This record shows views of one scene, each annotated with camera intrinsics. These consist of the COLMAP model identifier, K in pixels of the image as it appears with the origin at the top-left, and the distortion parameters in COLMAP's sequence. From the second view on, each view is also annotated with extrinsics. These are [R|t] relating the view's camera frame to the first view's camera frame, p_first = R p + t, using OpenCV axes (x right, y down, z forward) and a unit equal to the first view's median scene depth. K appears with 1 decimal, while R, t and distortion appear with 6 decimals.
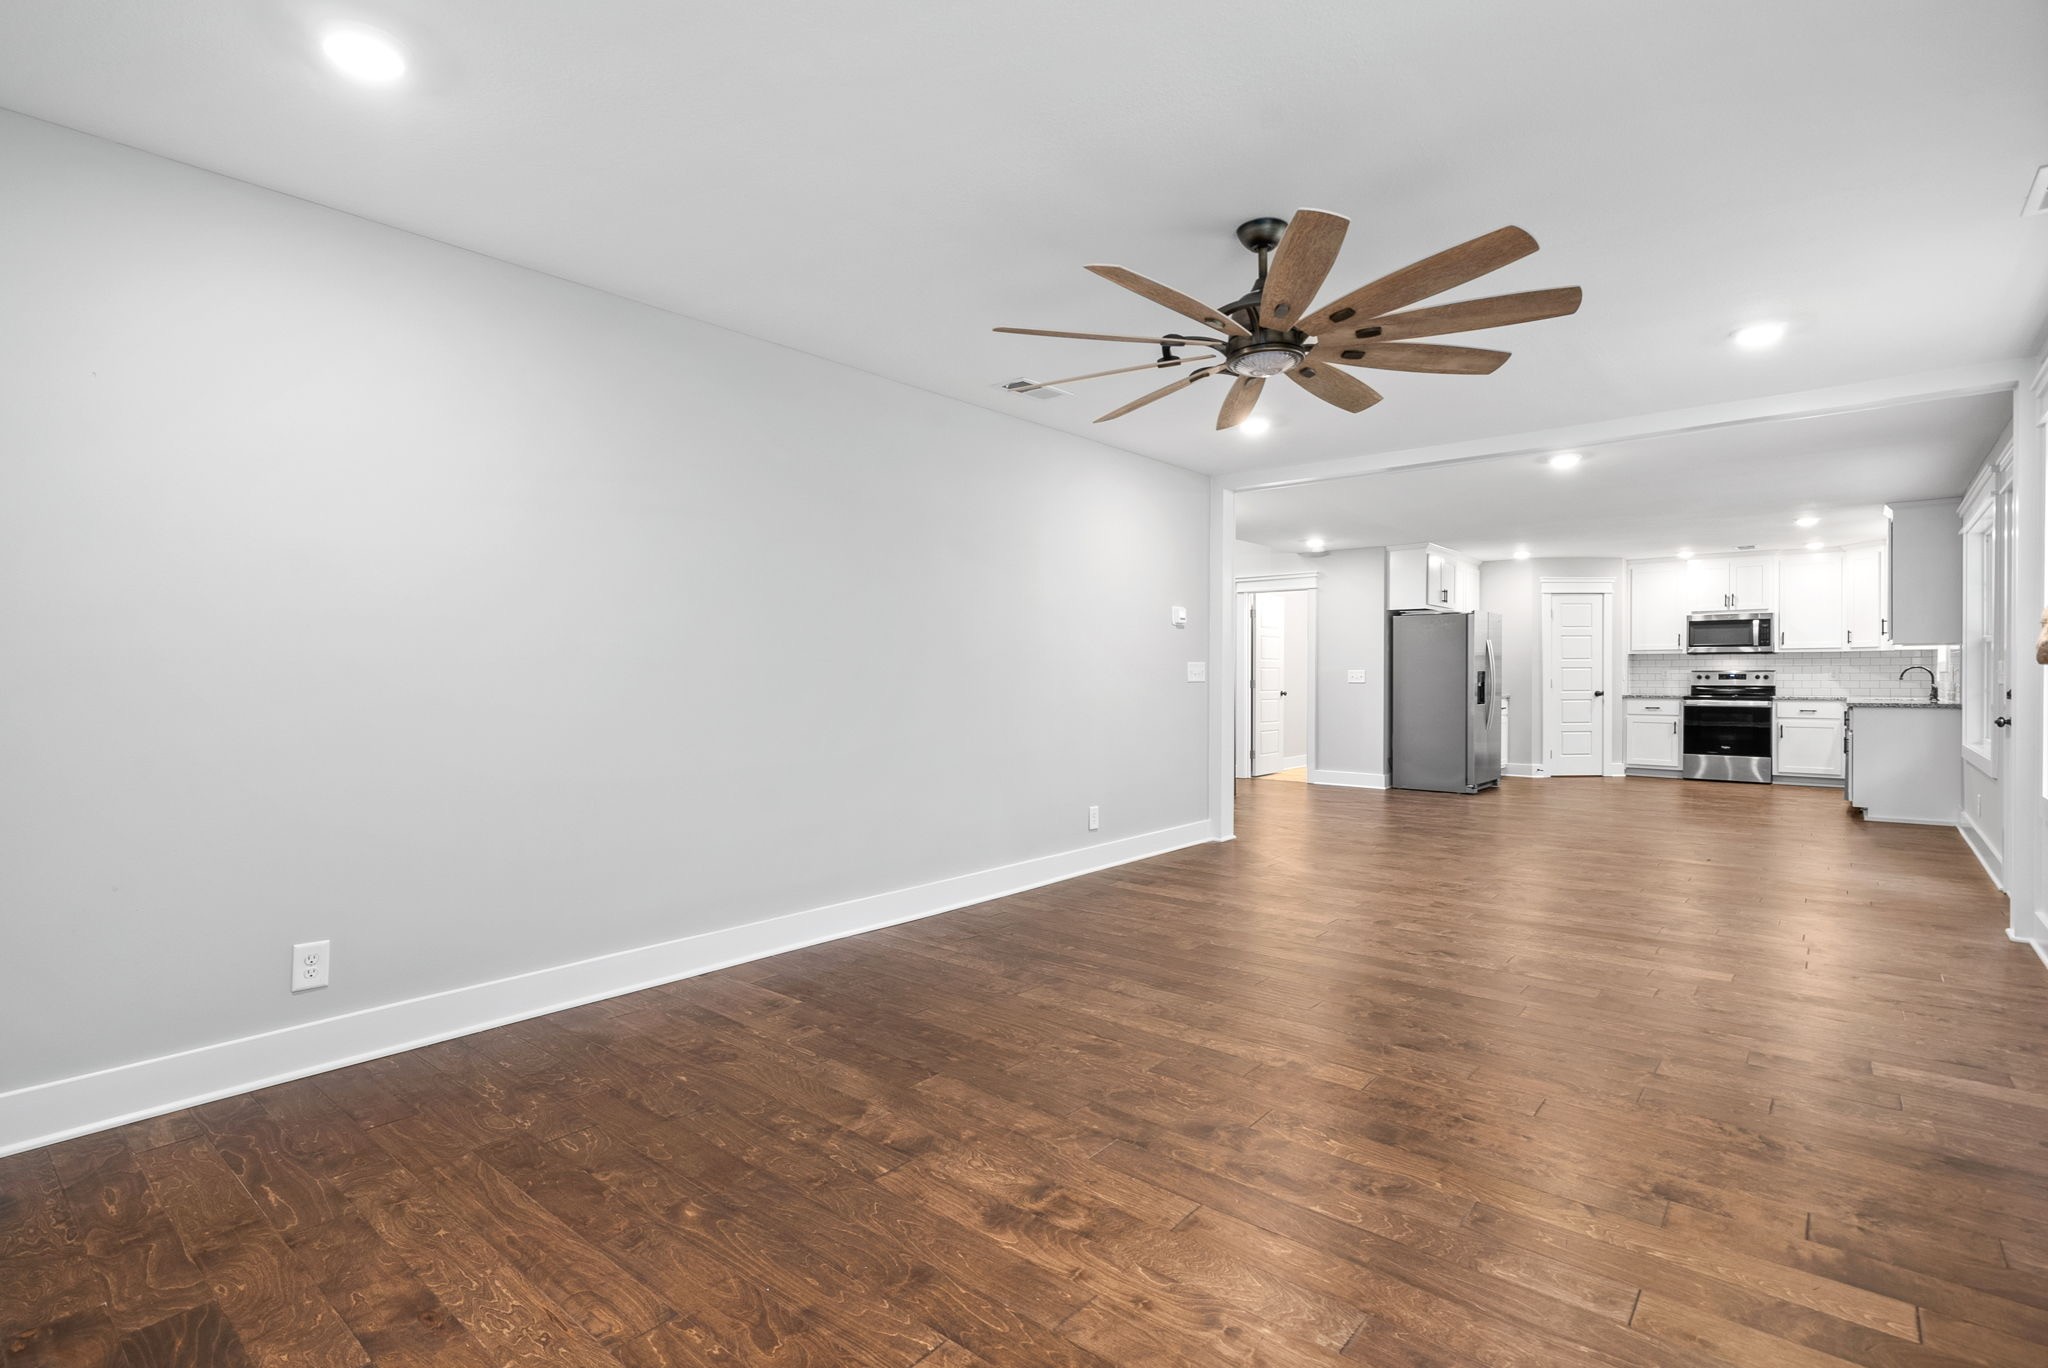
lens RADIAL K [[969.7, 0, 1011.2], [0, 969.7, 671.9], [0, 0, 1]] dist [-0.003113, 0.000486]
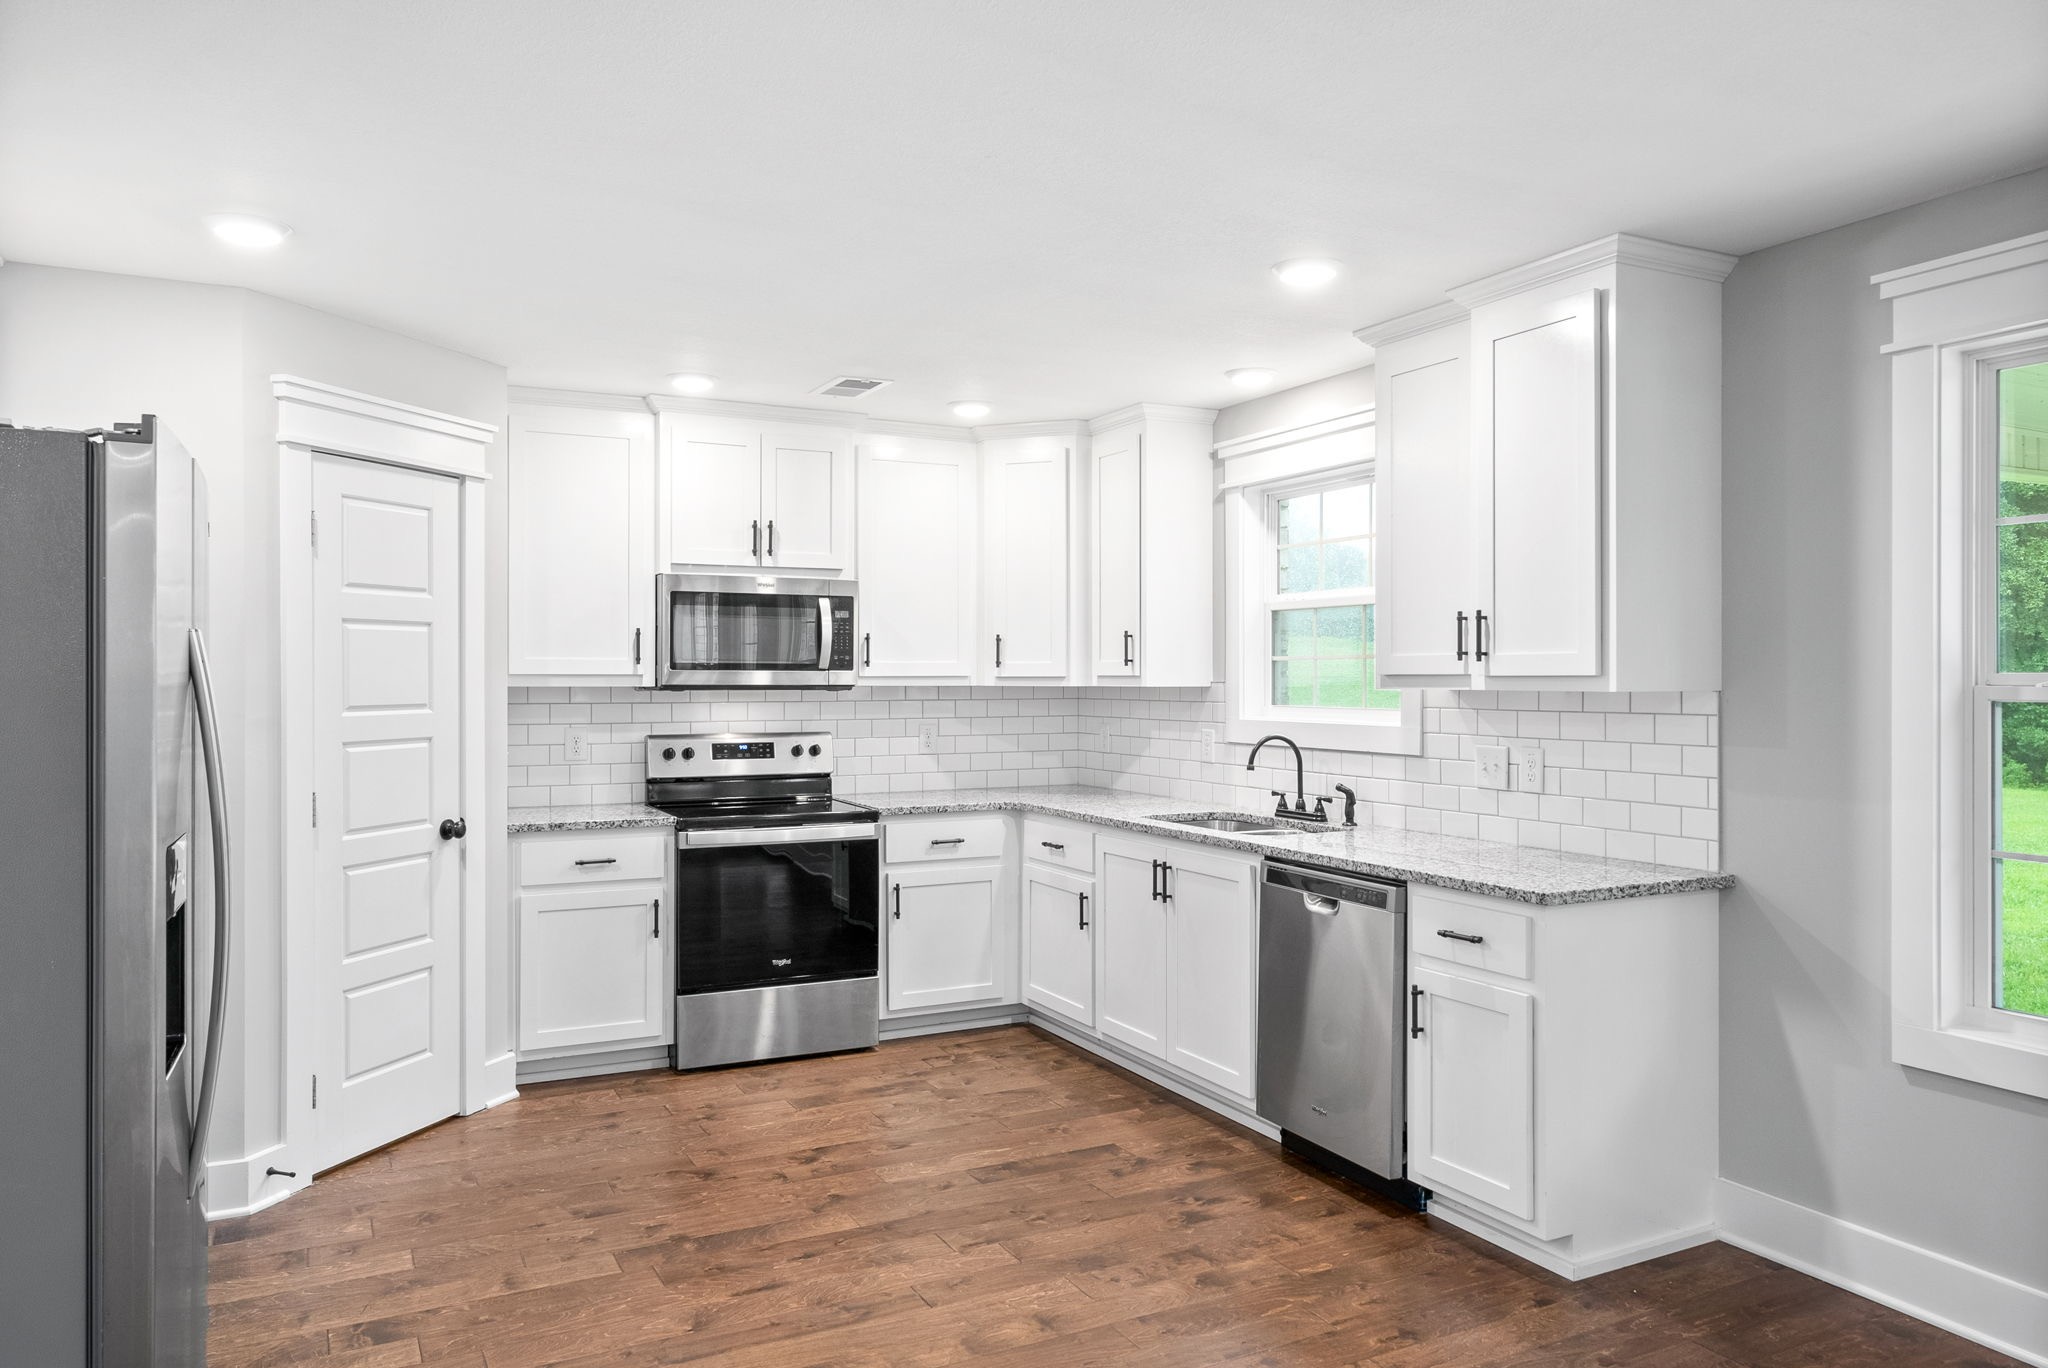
lens RADIAL K [[1406.2, 0, 1015.5], [0, 1406.2, 677.5], [0, 0, 1]] dist [0.001321, -0.005134]
pose [[0.381390, 0.001073, 0.924413, 0.308277], [-0.004837, 0.999988, 0.000835, -0.024449], [-0.924401, -0.004790, 0.381391, 0.736657]]
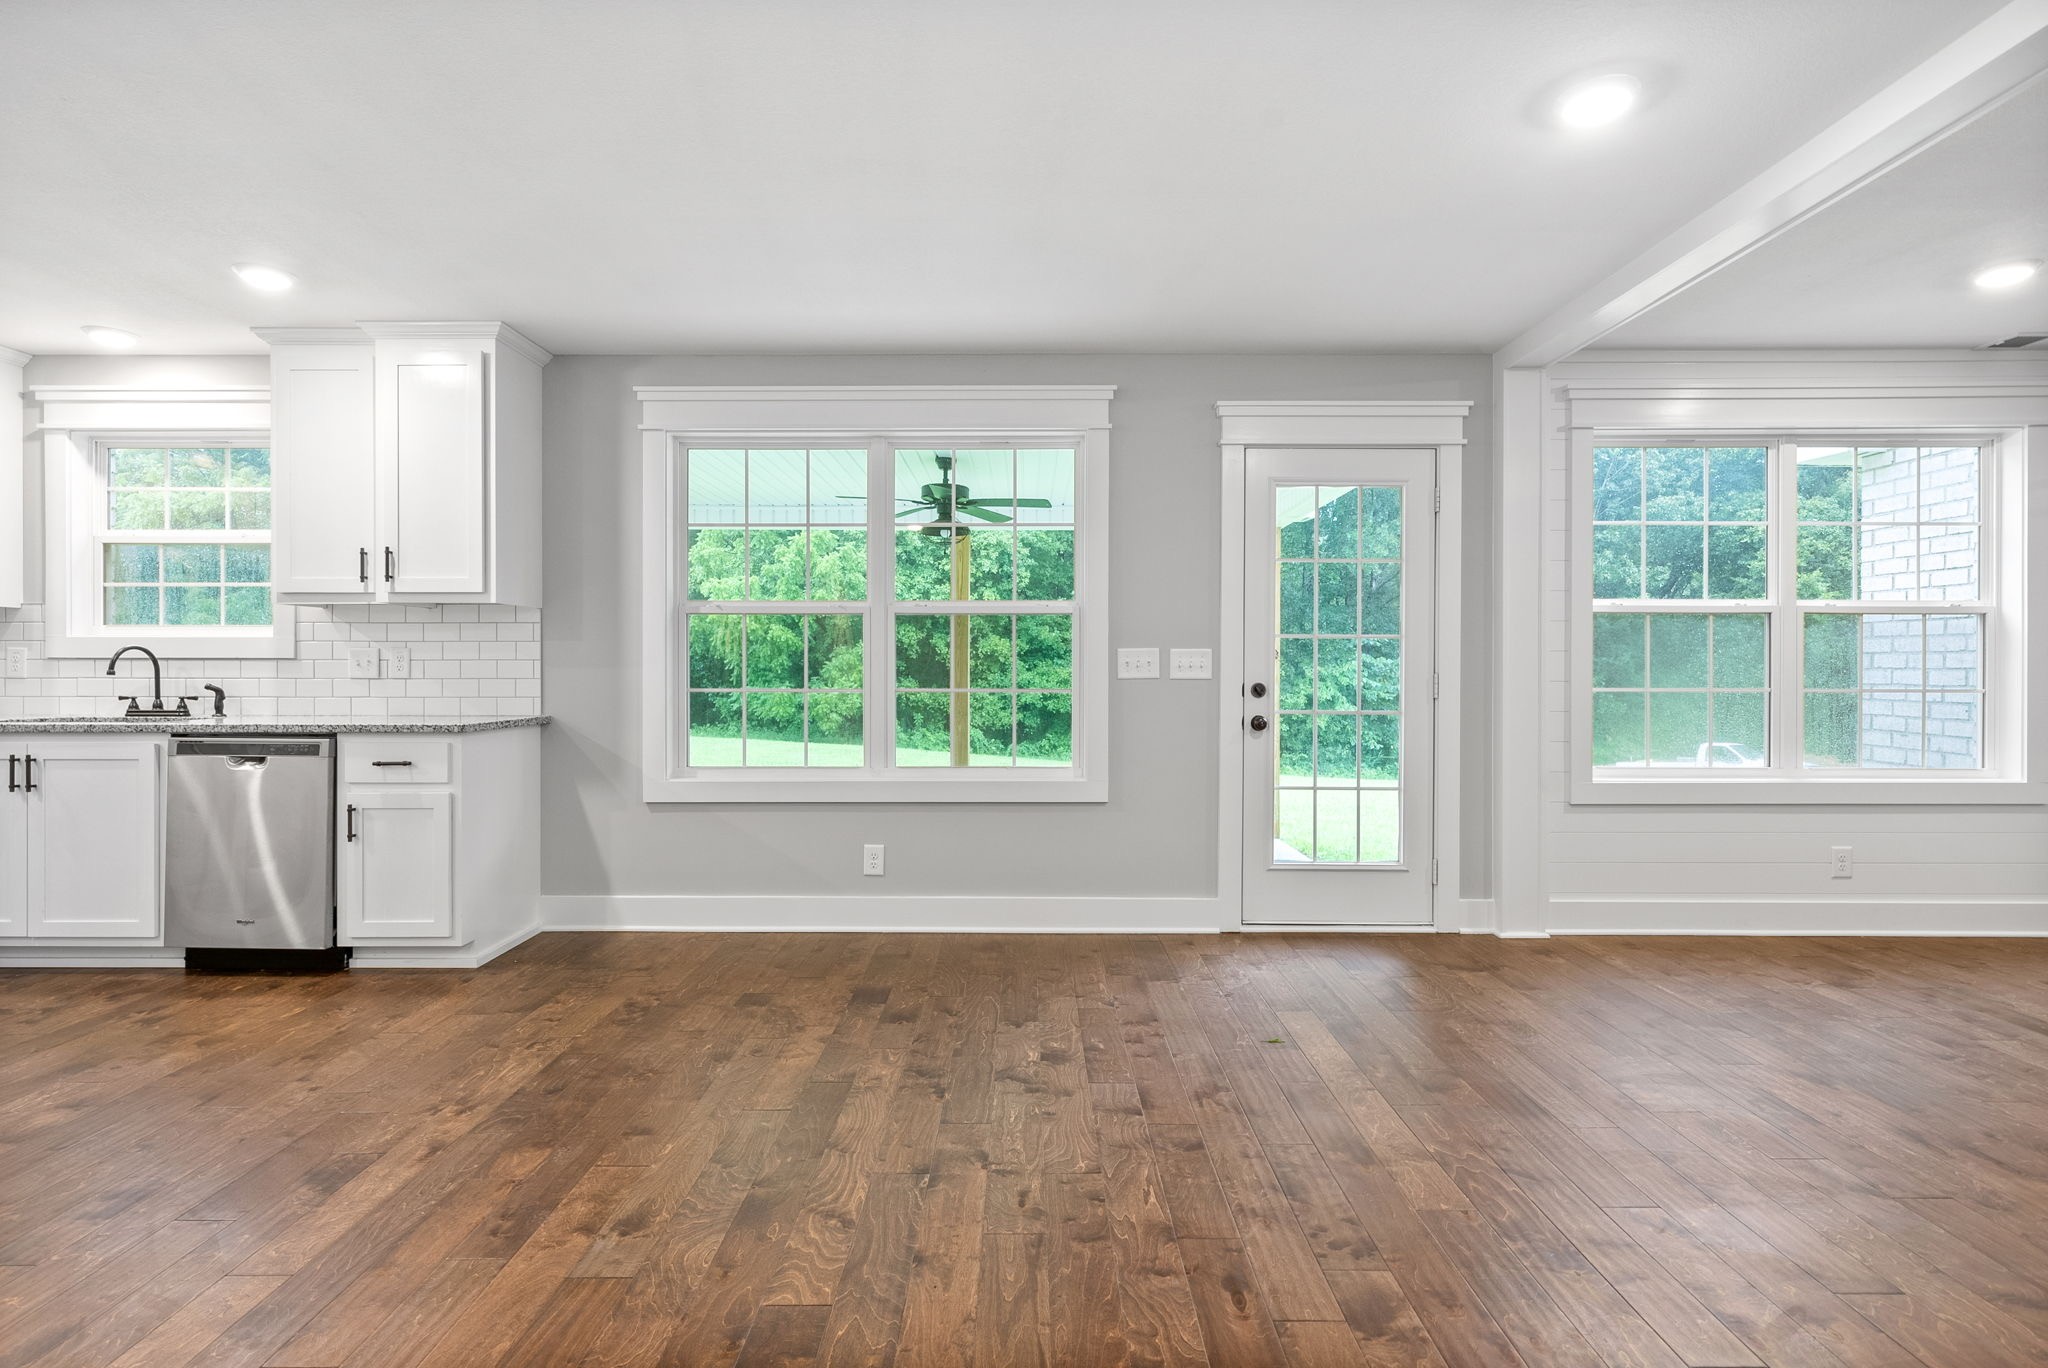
lens RADIAL K [[1020.5, 0, 1033.0], [0, 1020.5, 671.3], [0, 0, 1]] dist [-0.002002, 0.000773]
pose [[-0.651876, -0.002001, 0.758323, 0.237732], [-0.004370, 0.999990, -0.001118, 0.004358], [-0.758313, -0.004043, -0.651878, 0.830885]]
